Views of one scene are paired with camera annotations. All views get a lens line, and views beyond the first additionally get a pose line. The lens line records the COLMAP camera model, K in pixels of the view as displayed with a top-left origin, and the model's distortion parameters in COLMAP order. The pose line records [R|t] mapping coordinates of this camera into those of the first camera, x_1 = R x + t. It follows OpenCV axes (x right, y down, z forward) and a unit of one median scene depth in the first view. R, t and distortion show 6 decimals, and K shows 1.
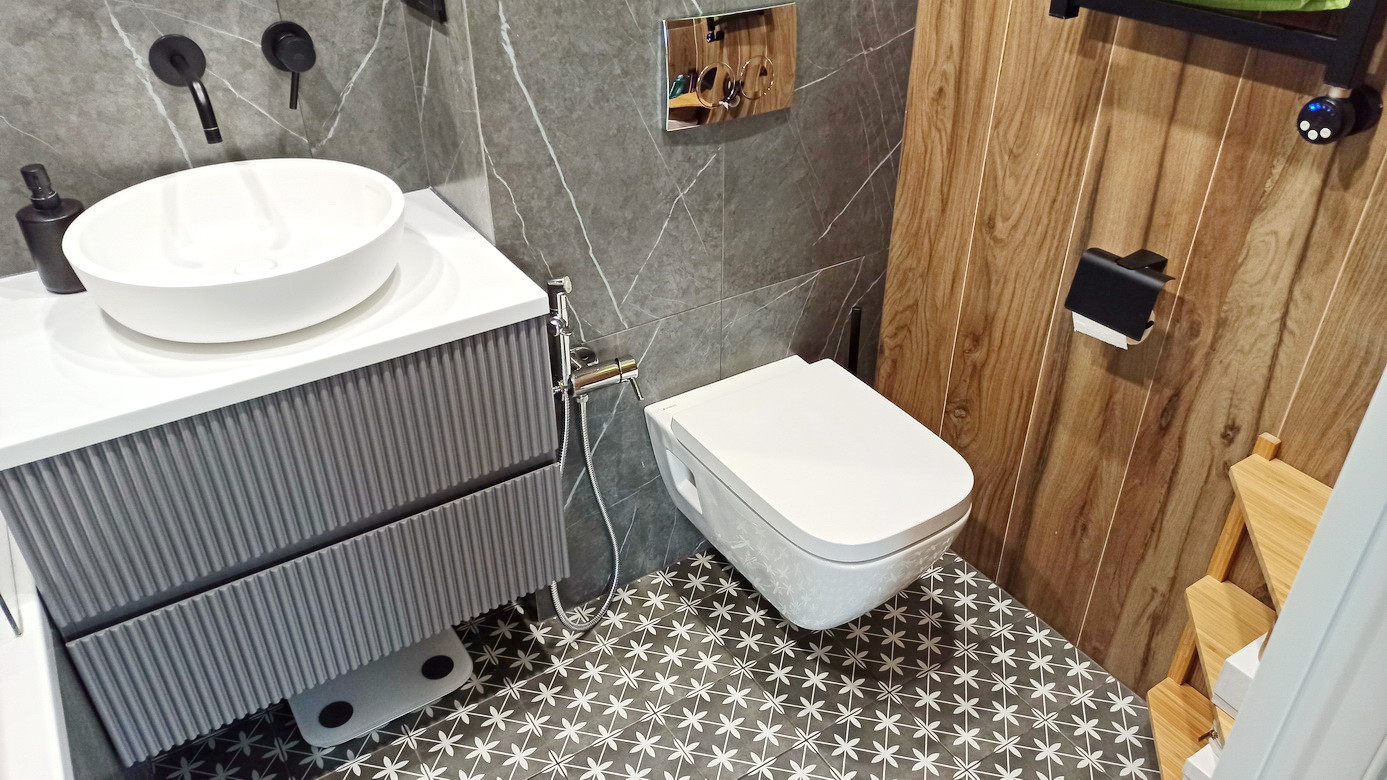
lens RADIAL K [[1018.0, 0, 693.5], [0, 1018.0, 390.0], [0, 0, 1]] dist [0.065235, -0.056891]
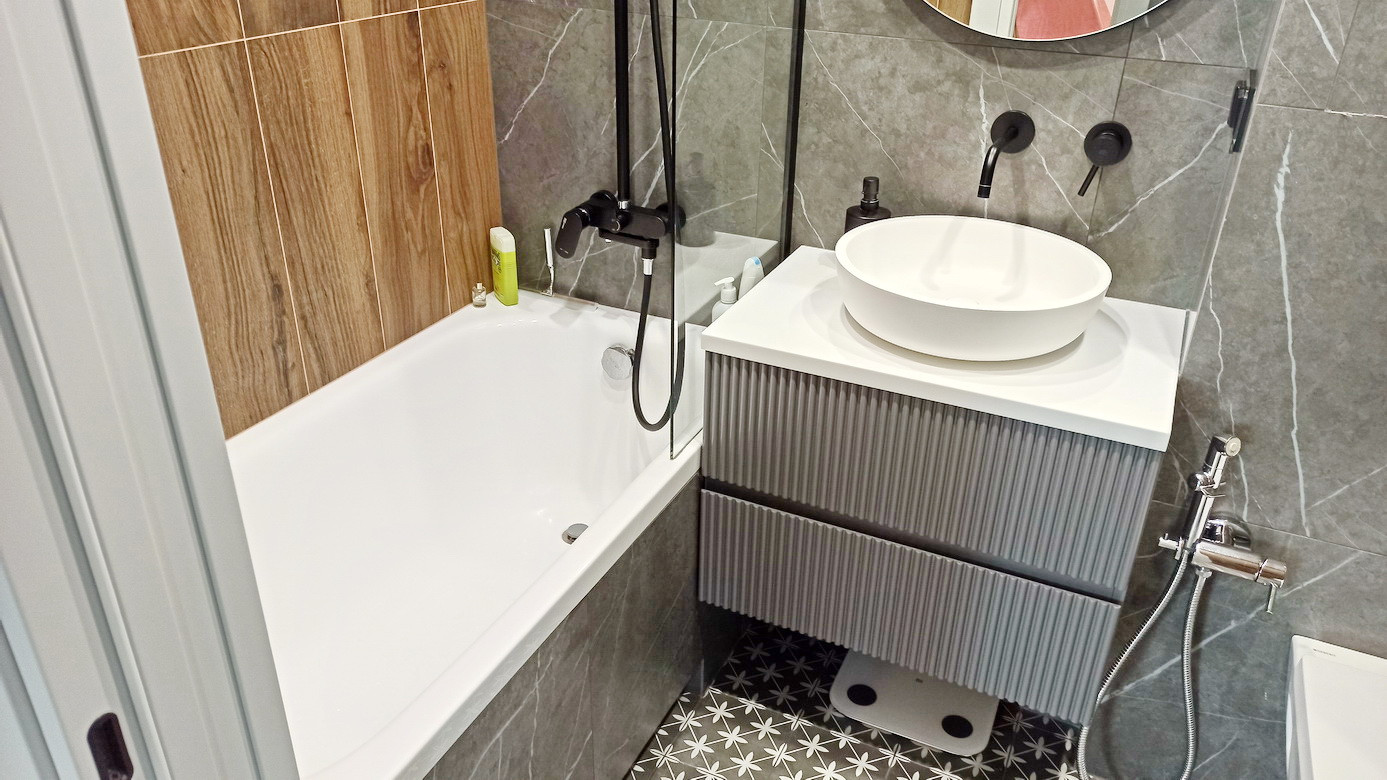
lens RADIAL K [[1018.0, 0, 693.5], [0, 1018.0, 390.0], [0, 0, 1]] dist [0.065235, -0.056891]
pose [[0.529994, 0.409283, -0.742693, 0.288461], [-0.483519, 0.865349, 0.131831, -0.036531], [0.696645, 0.289237, 0.656527, 0.047767]]
